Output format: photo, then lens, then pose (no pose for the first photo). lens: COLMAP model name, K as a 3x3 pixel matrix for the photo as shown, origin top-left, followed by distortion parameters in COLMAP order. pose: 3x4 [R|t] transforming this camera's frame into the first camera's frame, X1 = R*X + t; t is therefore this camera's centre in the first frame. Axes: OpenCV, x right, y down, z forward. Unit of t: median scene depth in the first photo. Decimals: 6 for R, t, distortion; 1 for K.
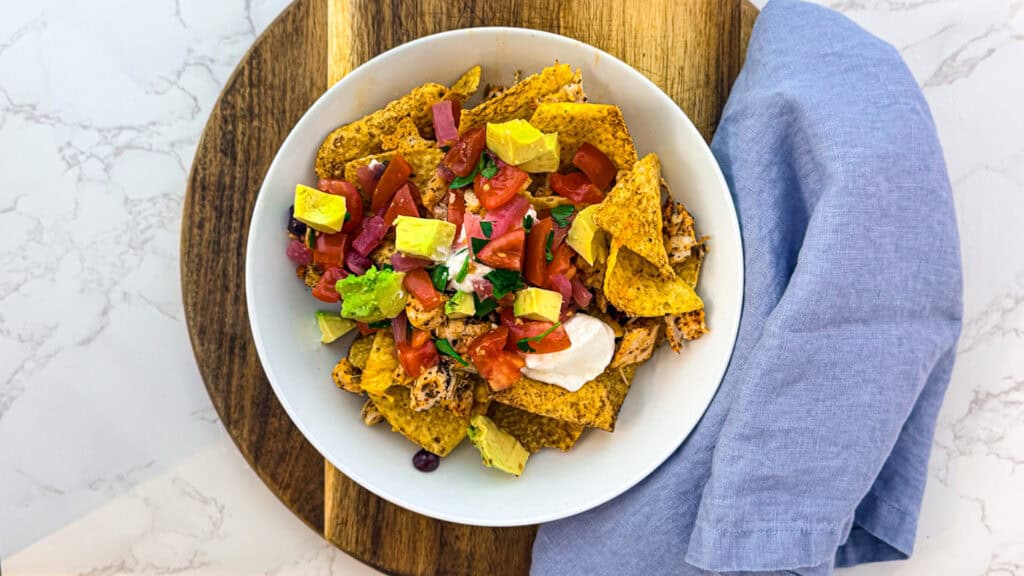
lens RADIAL K [[1101.7, 0, 511.7], [0, 1101.7, 284.8], [0, 0, 1]] dist [-0.046875, 0.000000]
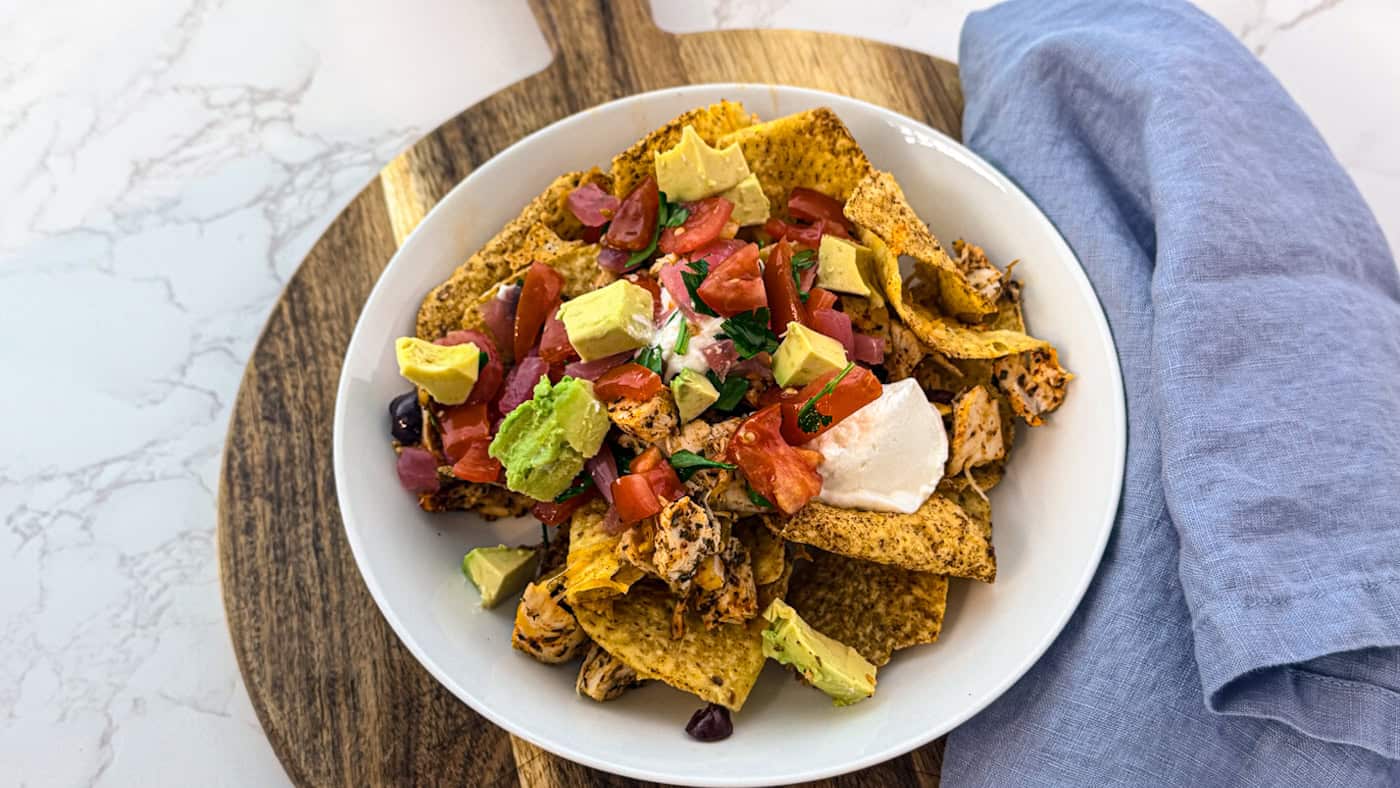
lens RADIAL K [[1506.2, 0, 695.2], [0, 1506.2, 395.1], [0, 0, 1]] dist [-0.046875, 0.000000]
pose [[0.957161, -0.248845, 0.148048, -0.161535], [0.289464, 0.809502, -0.510801, 0.427720], [0.007265, 0.531774, 0.846855, 0.261888]]
